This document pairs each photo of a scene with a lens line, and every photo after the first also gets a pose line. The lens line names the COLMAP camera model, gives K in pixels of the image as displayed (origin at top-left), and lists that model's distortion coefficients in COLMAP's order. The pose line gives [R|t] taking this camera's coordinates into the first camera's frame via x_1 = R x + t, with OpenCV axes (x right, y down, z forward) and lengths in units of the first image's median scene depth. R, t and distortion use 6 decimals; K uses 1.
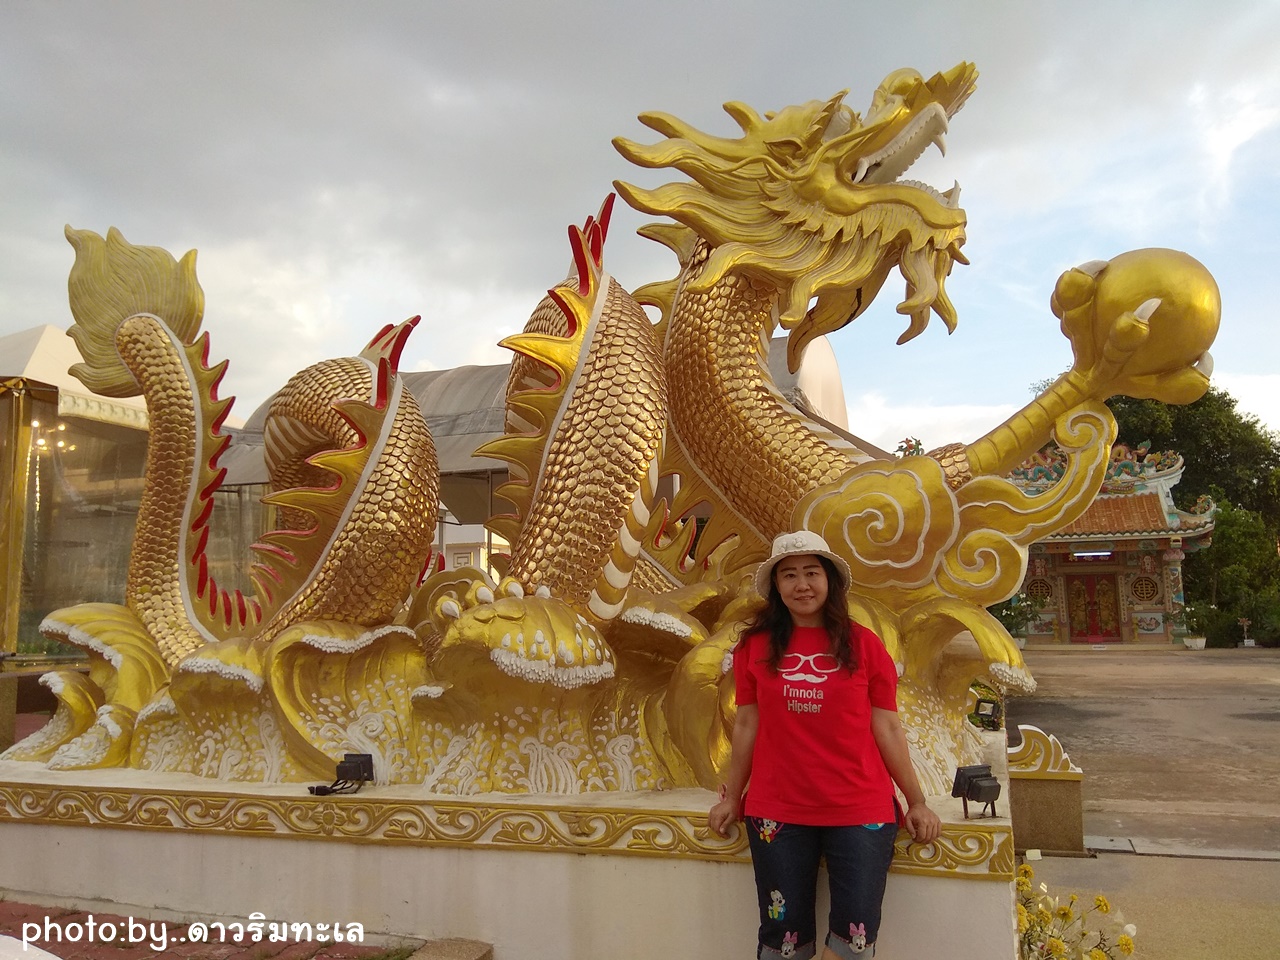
lens RADIAL K [[1026.9, 0, 645.9], [0, 1026.9, 472.4], [0, 0, 1]] dist [0.061541, -0.110687]
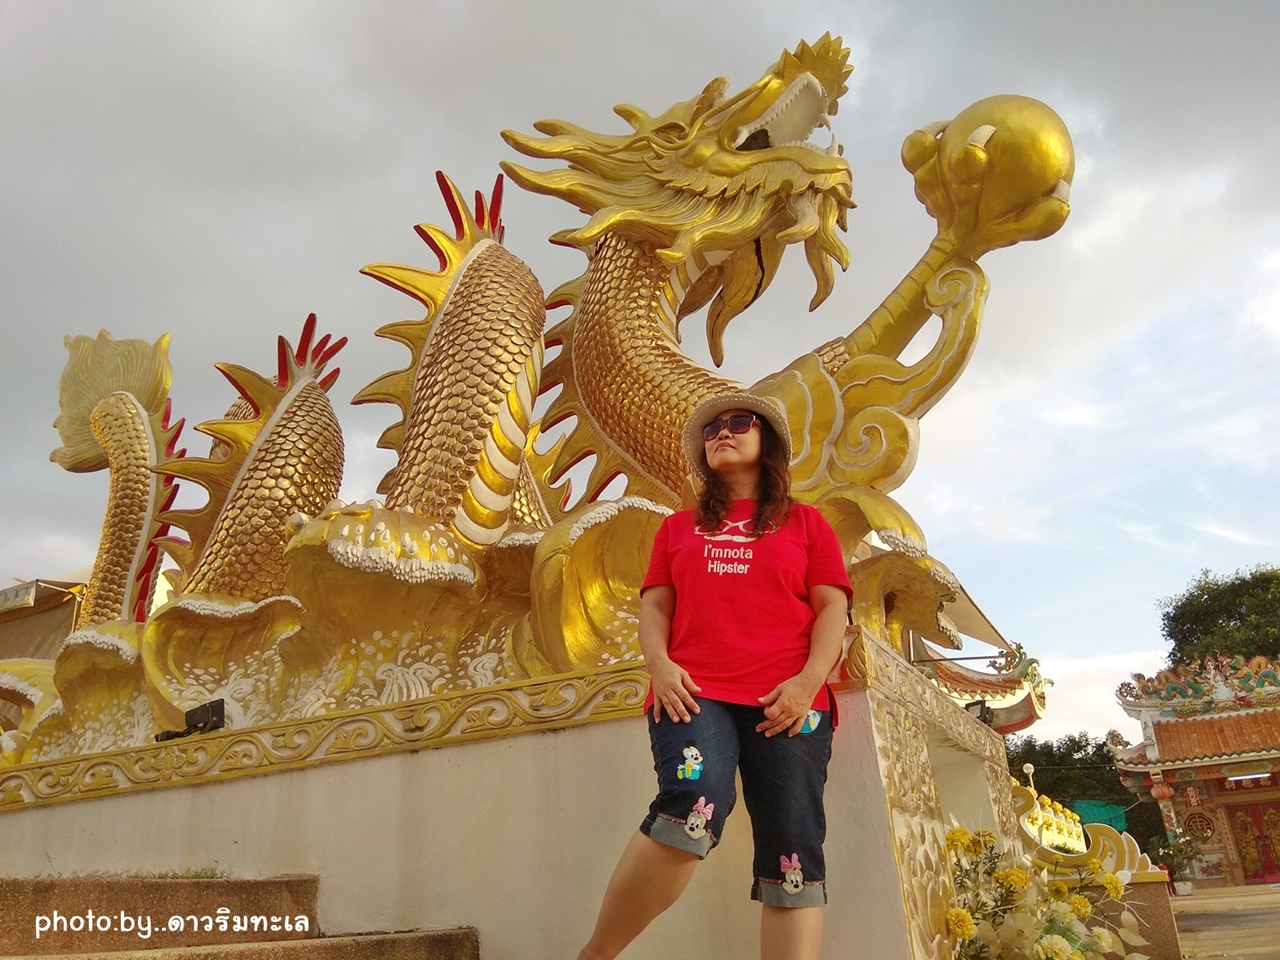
lens RADIAL K [[1026.9, 0, 702.0], [0, 1026.9, 530.5], [0, 0, 1]] dist [0.061541, -0.110687]
pose [[0.992005, -0.085892, -0.092460, 0.237267], [0.056707, 0.957900, -0.281445, 0.384211], [0.112741, 0.273952, 0.955112, 0.116631]]
